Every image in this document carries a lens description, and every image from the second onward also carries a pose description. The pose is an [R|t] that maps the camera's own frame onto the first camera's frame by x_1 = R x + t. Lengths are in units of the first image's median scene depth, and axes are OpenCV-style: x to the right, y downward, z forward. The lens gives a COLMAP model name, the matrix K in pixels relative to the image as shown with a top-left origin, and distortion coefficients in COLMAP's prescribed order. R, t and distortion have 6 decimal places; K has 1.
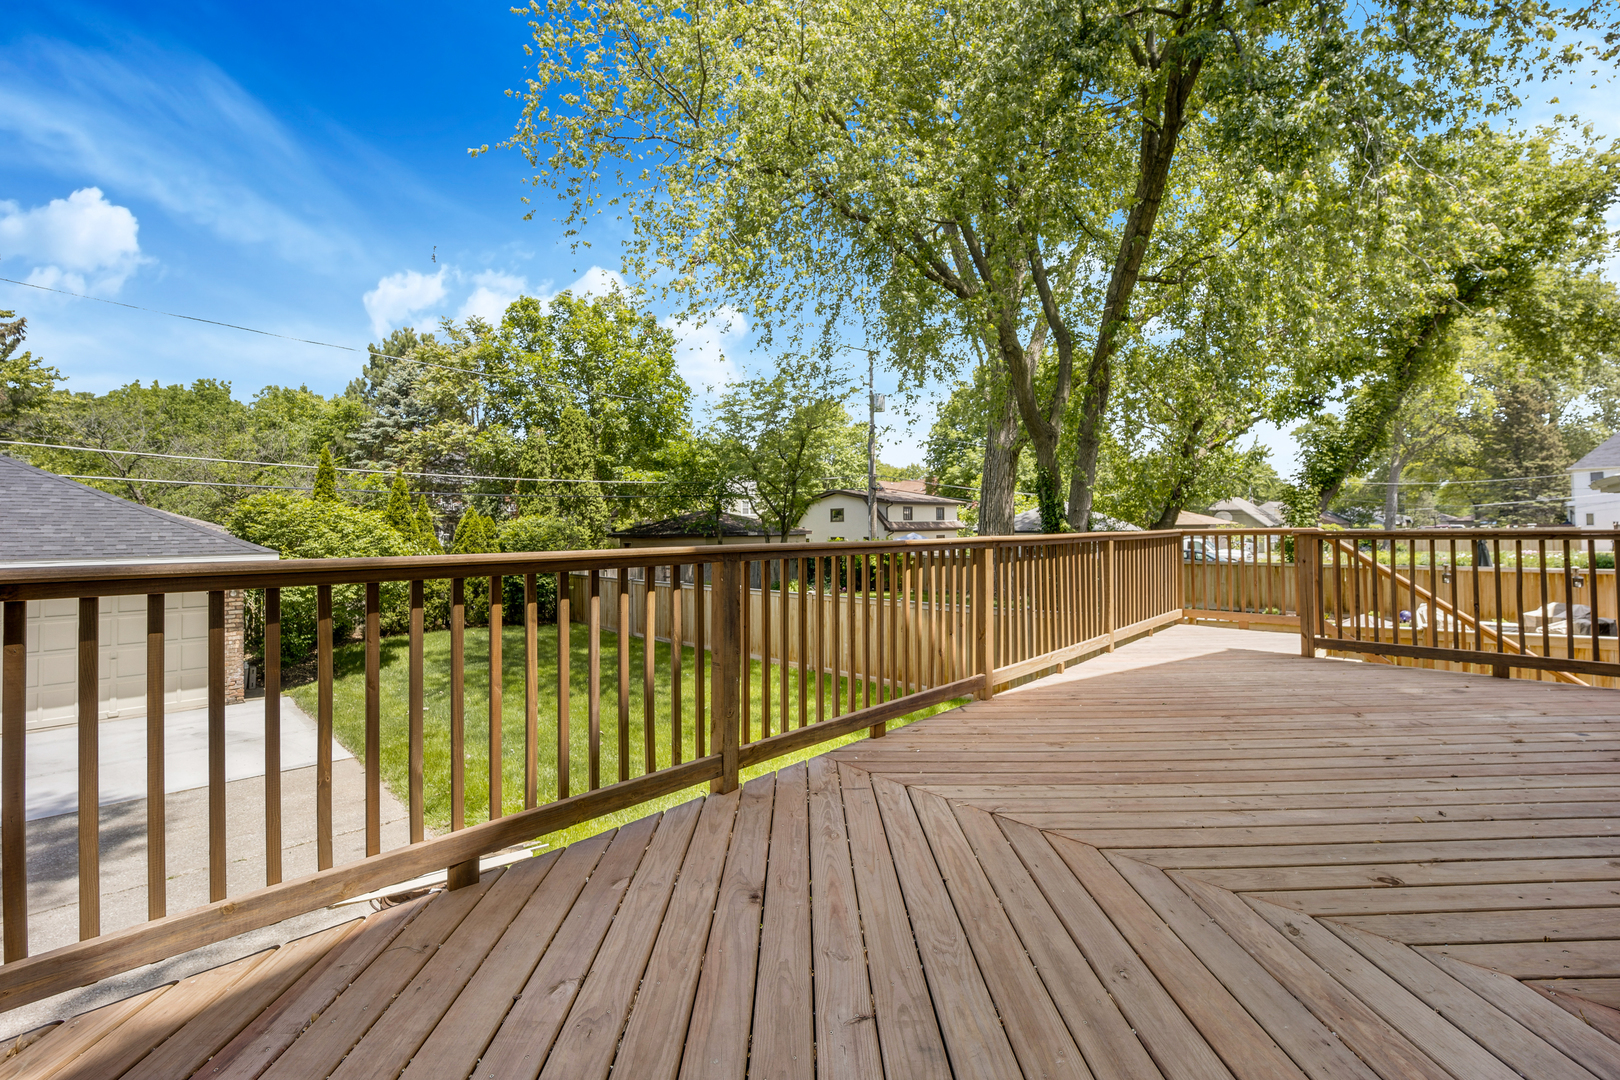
lens RADIAL K [[664.6, 0, 802.9], [0, 664.6, 532.4], [0, 0, 1]] dist [-0.035266, -0.000120]
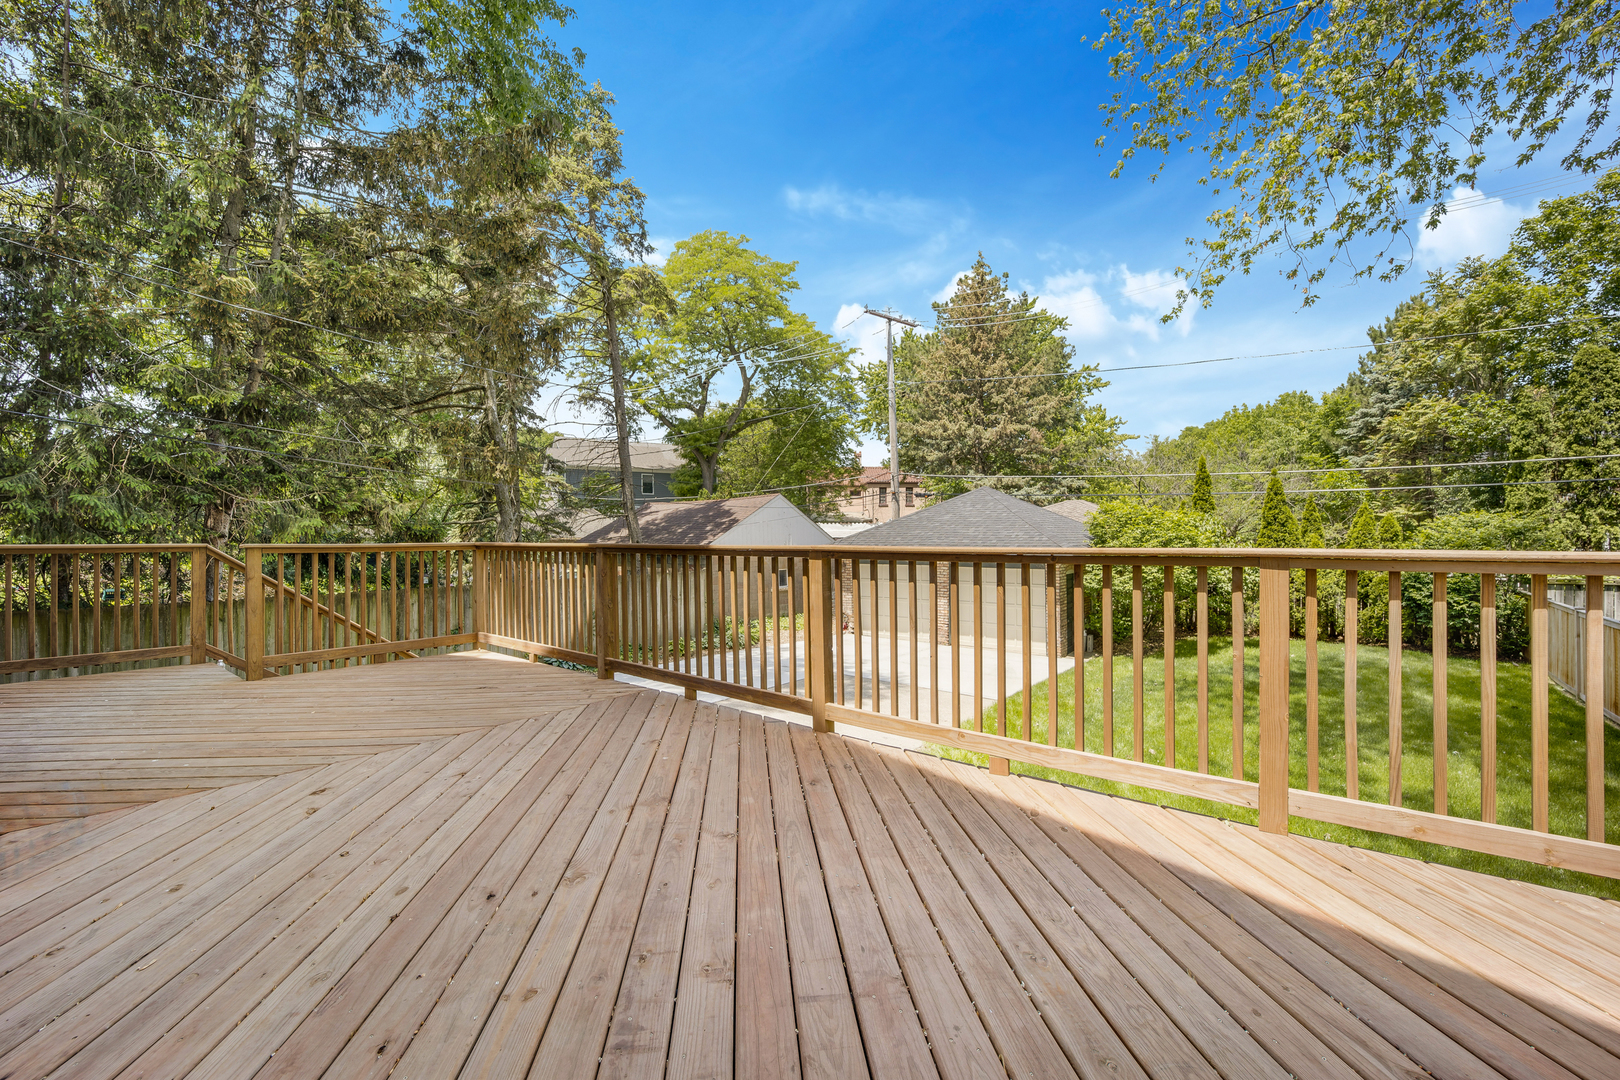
lens RADIAL K [[664.6, 0, 802.9], [0, 664.6, 532.4], [0, 0, 1]] dist [-0.035266, -0.000120]
pose [[0.074558, 0.005127, -0.997203, 0.195044], [-0.005770, 0.999972, 0.004710, -0.001357], [0.997200, 0.005402, 0.074586, 0.153013]]
